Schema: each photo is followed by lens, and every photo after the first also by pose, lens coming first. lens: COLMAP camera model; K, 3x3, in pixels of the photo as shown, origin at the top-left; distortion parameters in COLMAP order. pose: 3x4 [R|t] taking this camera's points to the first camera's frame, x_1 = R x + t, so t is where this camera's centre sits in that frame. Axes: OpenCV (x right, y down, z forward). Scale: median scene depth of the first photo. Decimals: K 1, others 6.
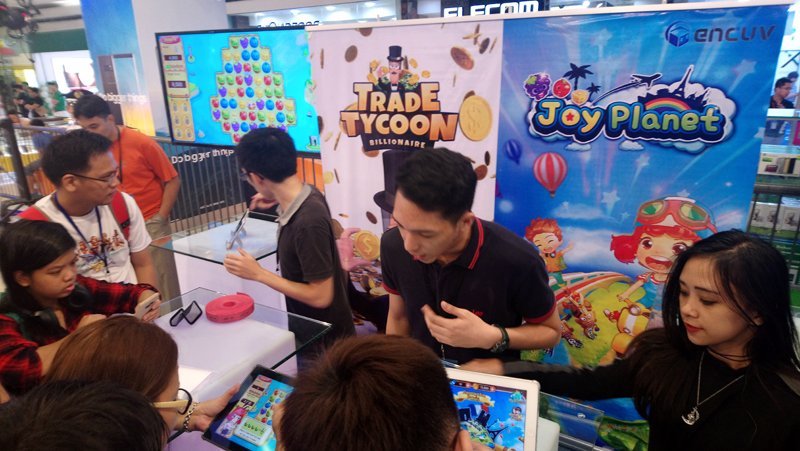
lens RADIAL K [[499.4, 0, 395.3], [0, 499.4, 230.7], [0, 0, 1]] dist [0.047189, -0.013850]
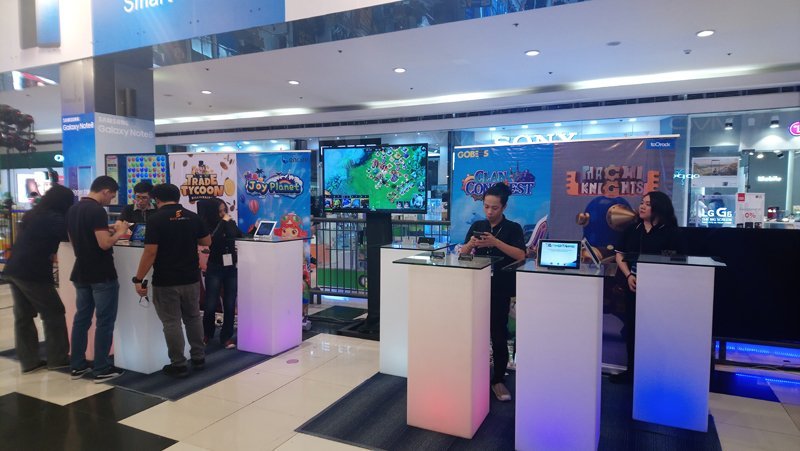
lens RADIAL K [[499.4, 0, 402.6], [0, 499.4, 226.5], [0, 0, 1]] dist [0.047189, -0.013850]
pose [[0.994882, 0.018326, 0.099368, 0.851991], [0.006981, 0.968599, -0.248529, 0.670967], [-0.100803, 0.247950, 0.963514, -1.668994]]
